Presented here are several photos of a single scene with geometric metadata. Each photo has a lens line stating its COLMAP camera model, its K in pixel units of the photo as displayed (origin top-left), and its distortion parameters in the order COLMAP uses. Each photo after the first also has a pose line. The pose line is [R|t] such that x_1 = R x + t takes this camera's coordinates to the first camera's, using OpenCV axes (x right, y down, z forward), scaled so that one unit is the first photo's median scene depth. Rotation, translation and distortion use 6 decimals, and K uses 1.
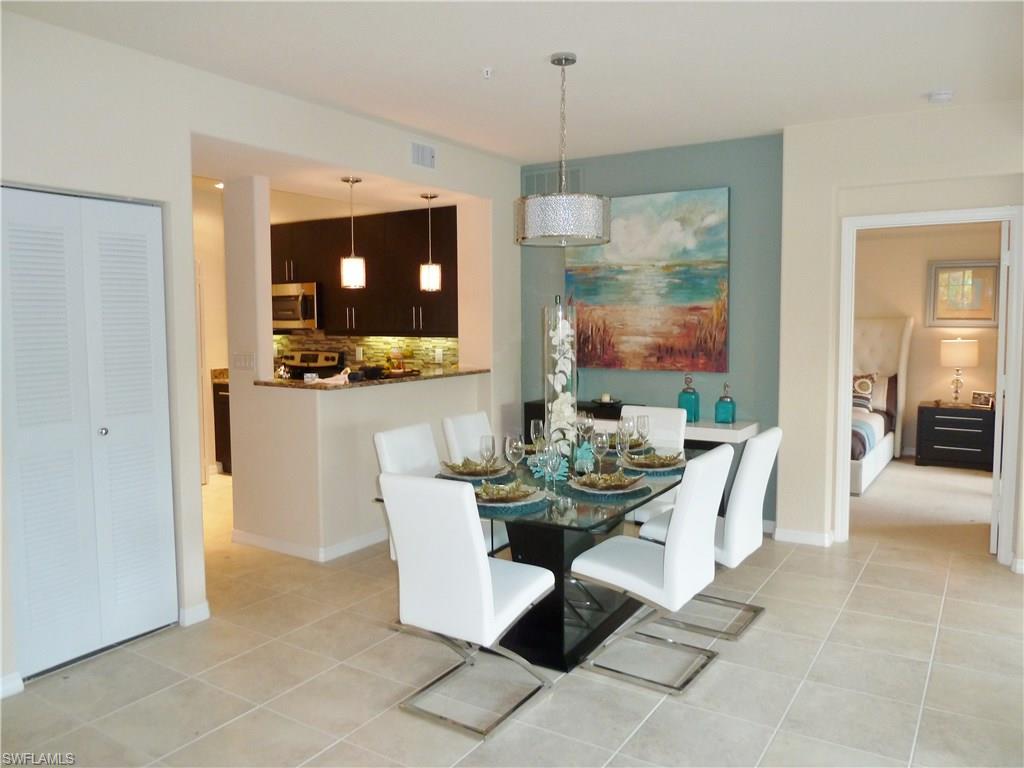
lens RADIAL K [[767.5, 0, 512.0], [0, 767.5, 384.0], [0, 0, 1]] dist [-0.045249, 0.001115]
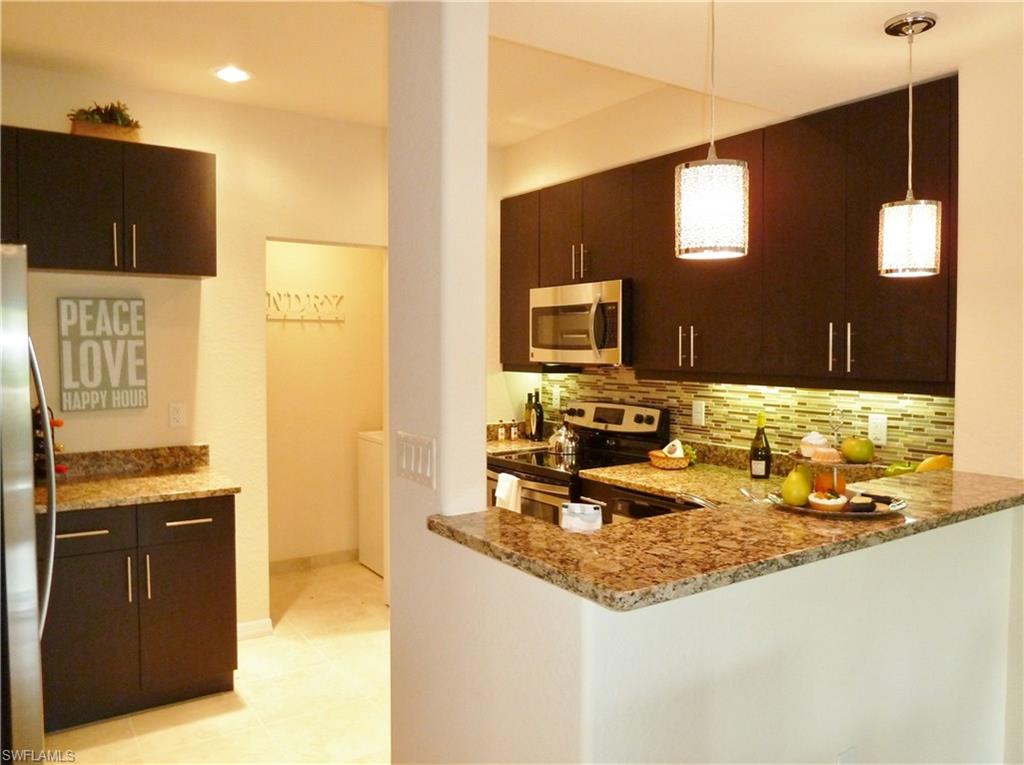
lens RADIAL K [[767.5, 0, 512.0], [0, 767.5, 382.5], [0, 0, 1]] dist [-0.045249, 0.001115]
pose [[0.915595, 0.024723, -0.401340, -0.105166], [-0.040035, 0.998754, -0.029808, -0.039555], [0.400103, 0.043360, 0.915444, 0.459317]]
